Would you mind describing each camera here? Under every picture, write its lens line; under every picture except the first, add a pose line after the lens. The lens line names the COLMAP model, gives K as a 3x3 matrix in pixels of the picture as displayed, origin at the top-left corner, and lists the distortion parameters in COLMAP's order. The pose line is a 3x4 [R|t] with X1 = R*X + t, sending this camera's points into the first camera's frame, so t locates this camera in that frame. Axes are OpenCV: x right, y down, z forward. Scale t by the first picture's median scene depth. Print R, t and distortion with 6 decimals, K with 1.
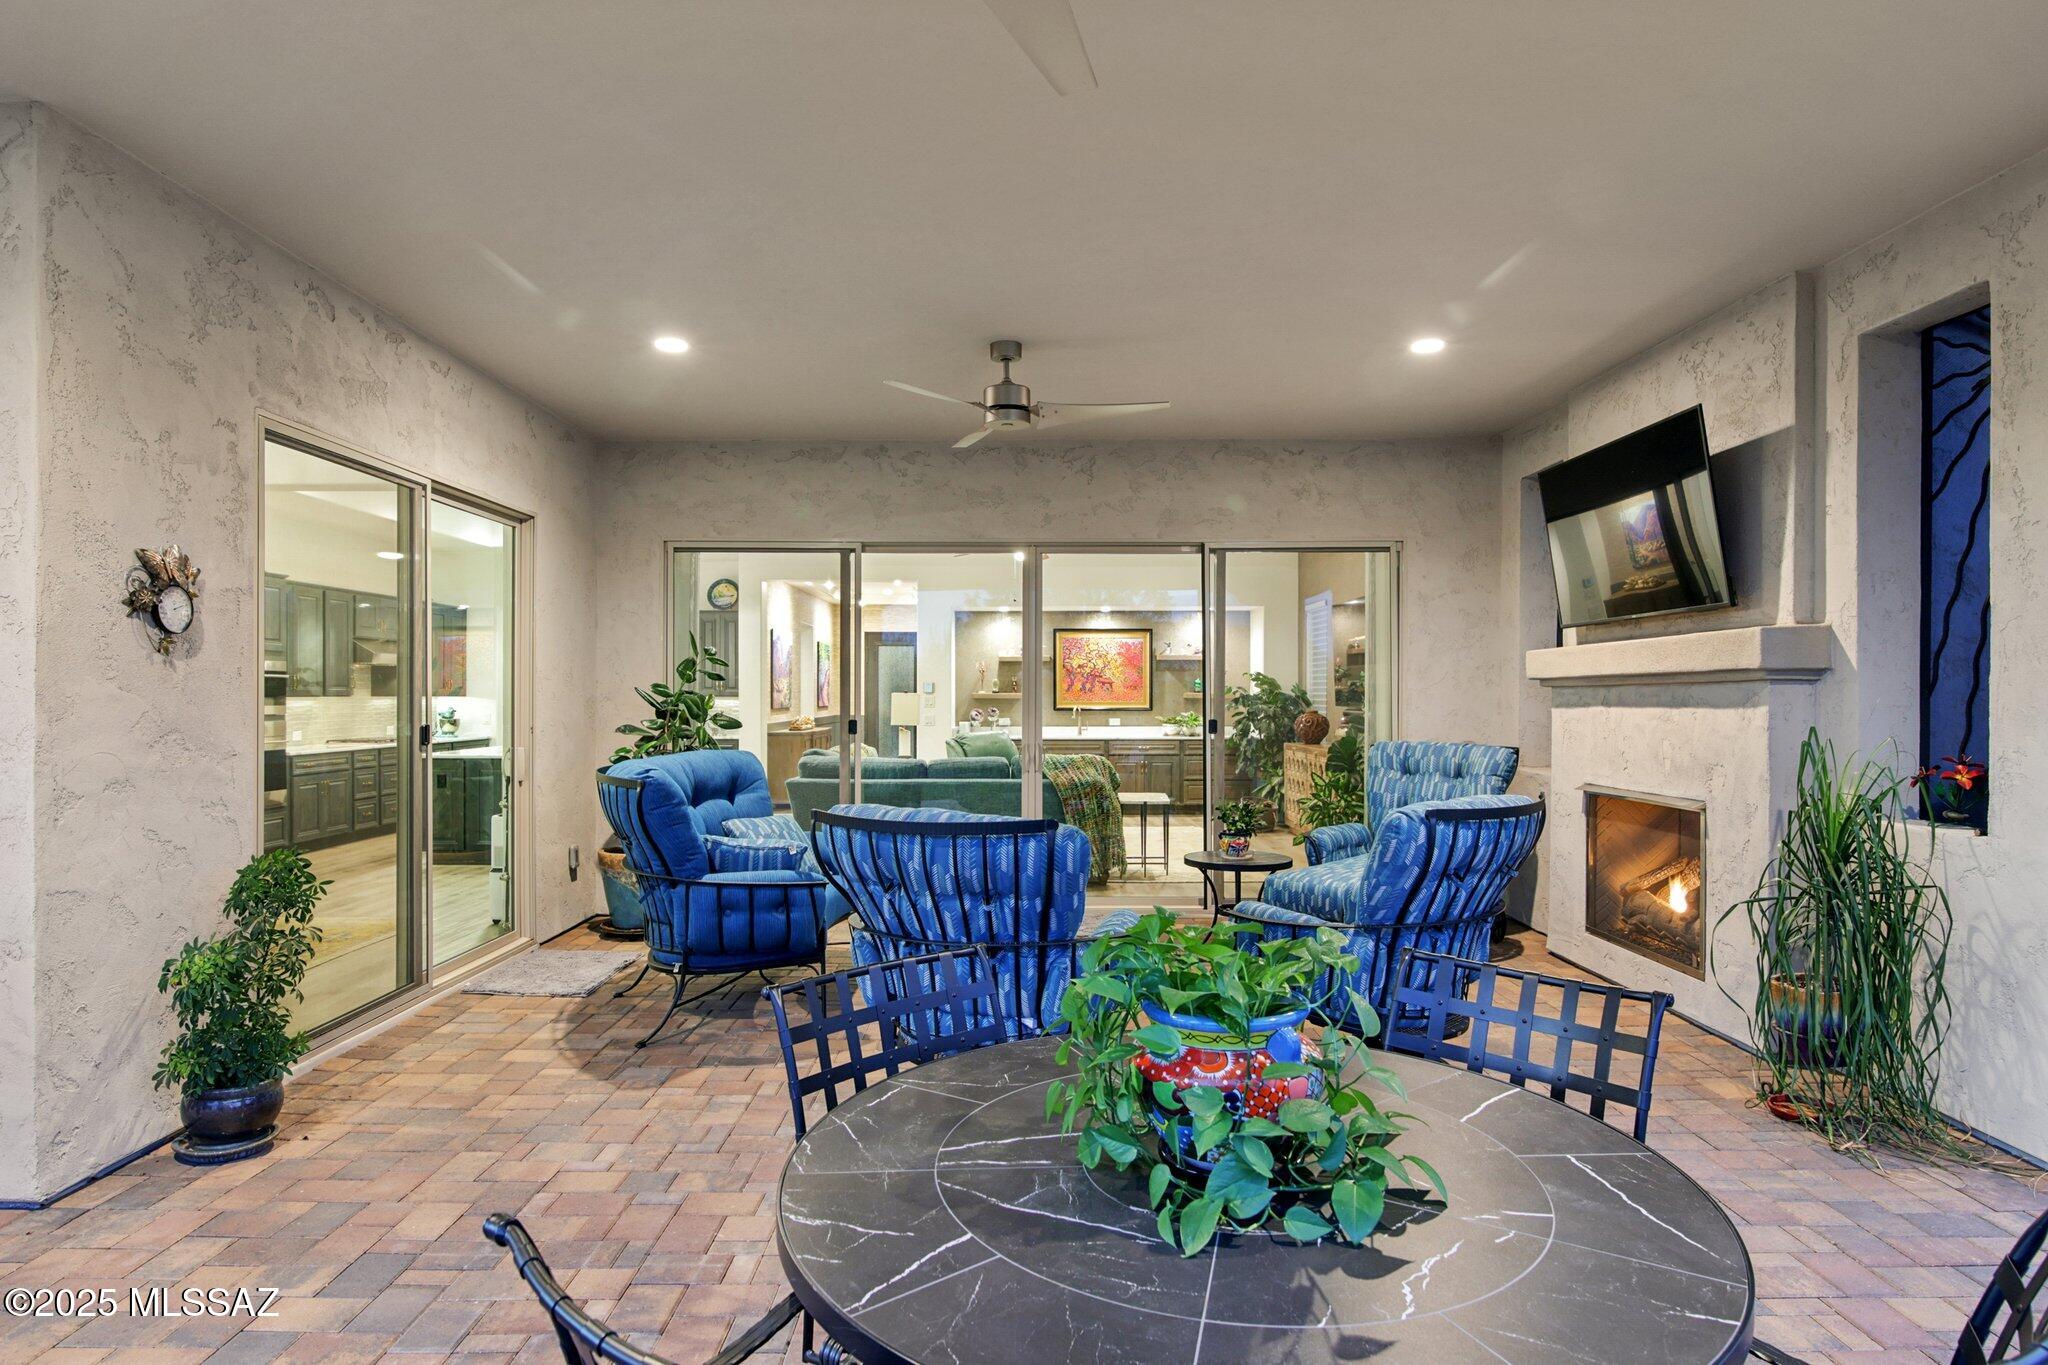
lens RADIAL K [[1162.7, 0, 1019.8], [0, 1162.7, 697.6], [0, 0, 1]] dist [-0.004618, -0.000086]
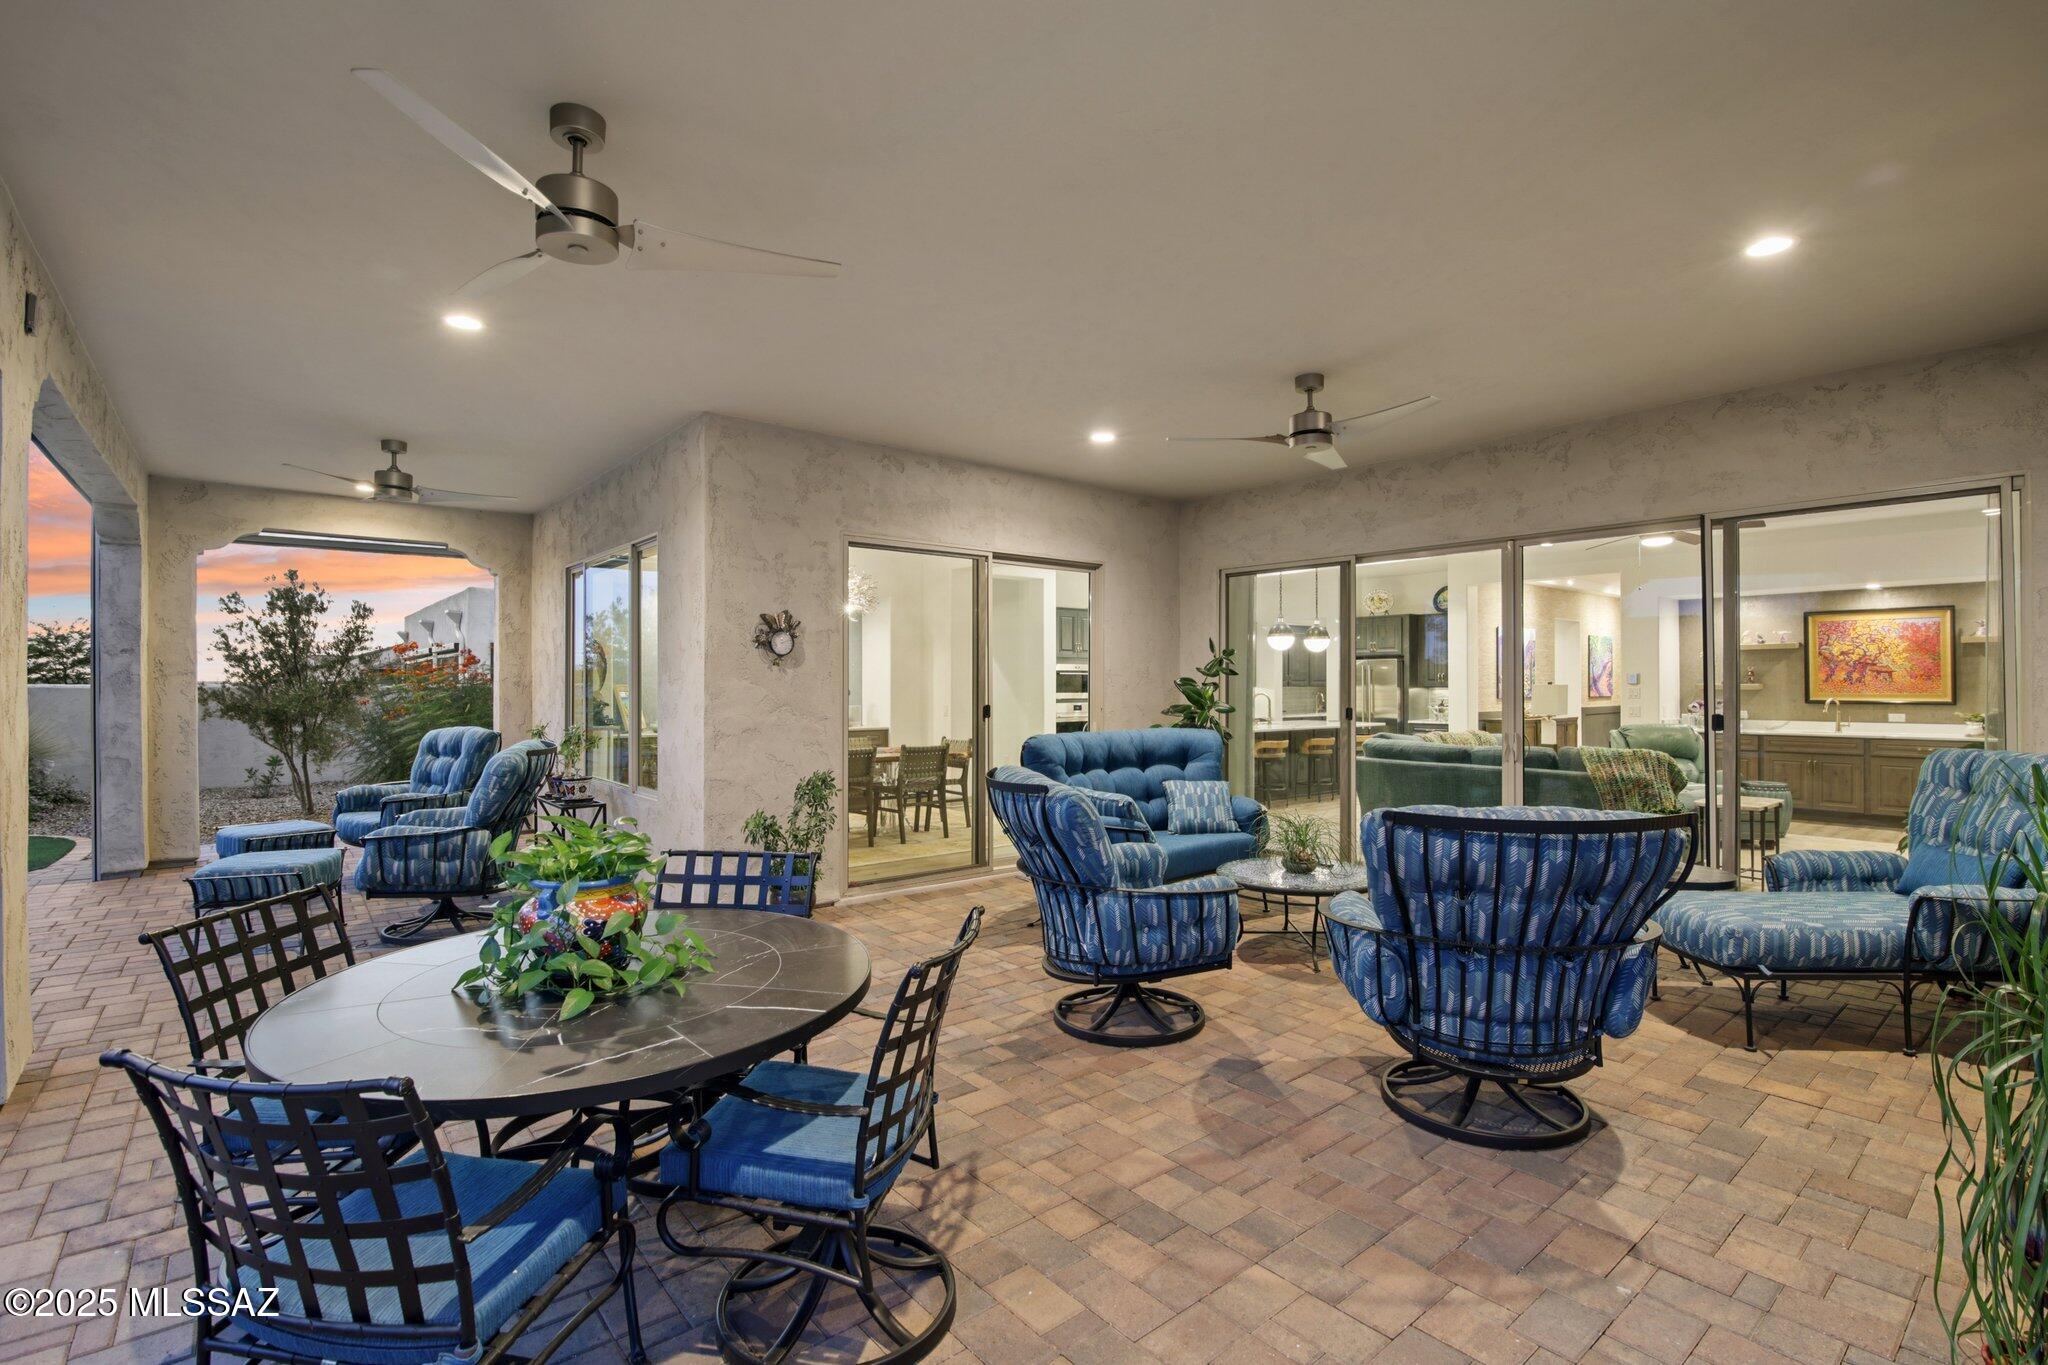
lens RADIAL K [[941.5, 0, 1024.0], [0, 941.5, 682.5], [0, 0, 1]] dist [-0.016535, 0.000472]
pose [[0.635180, -0.002648, -0.772359, 0.571023], [-0.001616, 0.999987, -0.004758, -0.001637], [0.772362, 0.004270, 0.635168, 0.227423]]
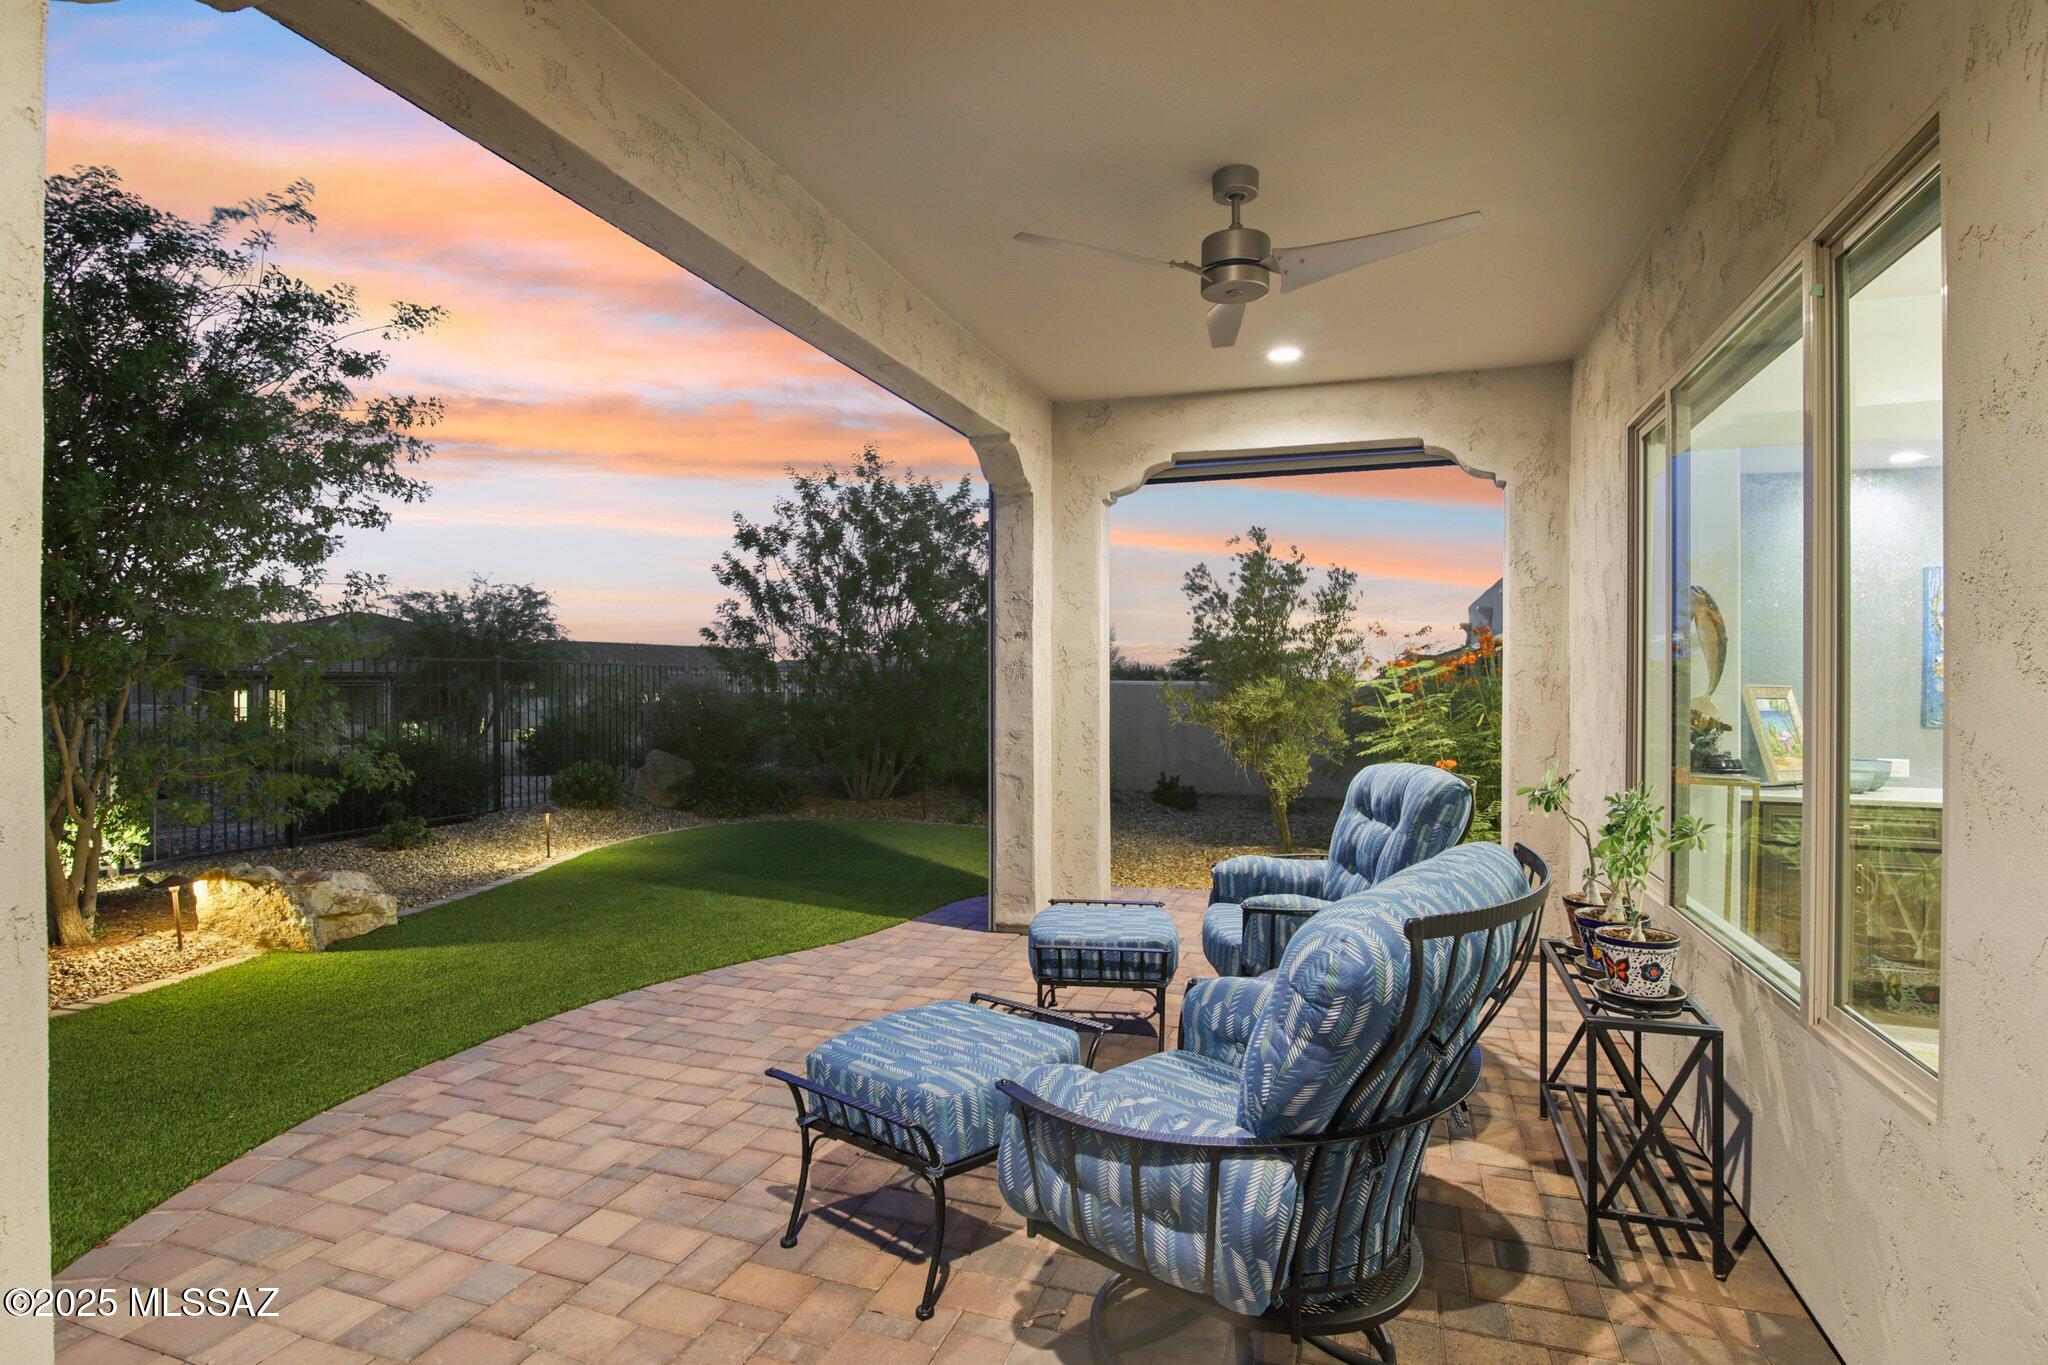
lens RADIAL K [[1017.2, 0, 1024.0], [0, 1017.2, 682.5], [0, 0, 1]] dist [-0.017555, -0.000090]
pose [[-0.329382, -0.002105, -0.944194, -0.284901], [-0.010533, 0.999943, 0.001445, -0.000974], [0.944138, 0.010421, -0.329386, 0.461069]]
